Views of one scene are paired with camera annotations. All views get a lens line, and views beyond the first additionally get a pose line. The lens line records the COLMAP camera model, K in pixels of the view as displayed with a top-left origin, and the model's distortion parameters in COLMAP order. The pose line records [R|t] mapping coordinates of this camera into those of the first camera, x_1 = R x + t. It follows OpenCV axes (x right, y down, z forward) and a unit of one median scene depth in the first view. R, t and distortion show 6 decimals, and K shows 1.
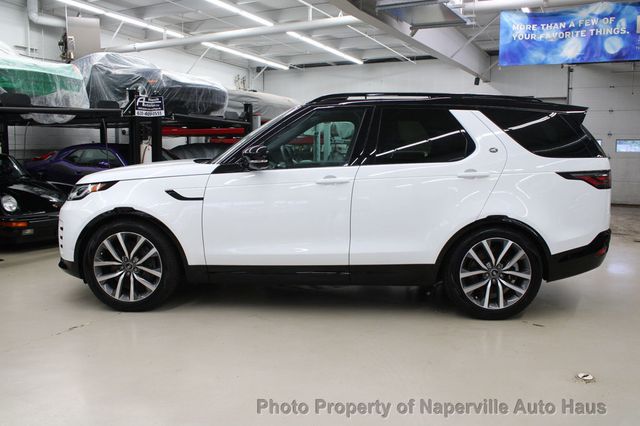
lens RADIAL K [[599.8, 0, 320.0], [0, 599.8, 213.0], [0, 0, 1]] dist [-0.112194, 0.022245]
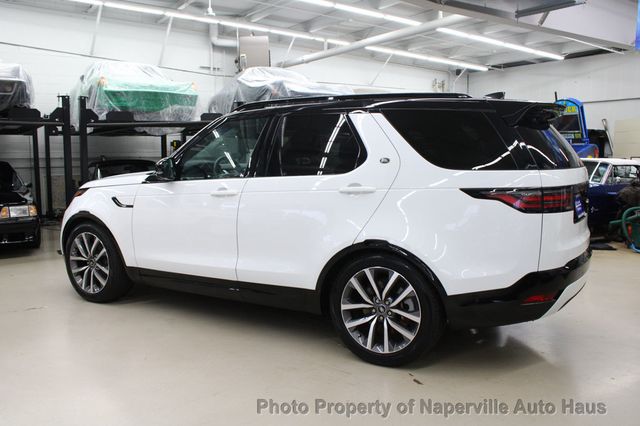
lens RADIAL K [[599.8, 0, 320.0], [0, 599.8, 213.0], [0, 0, 1]] dist [-0.112194, 0.022245]
pose [[0.859888, 0.043144, -0.508657, 0.637016], [-0.047012, 0.998881, 0.005250, -0.032896], [0.508314, 0.019399, 0.860953, 0.239006]]
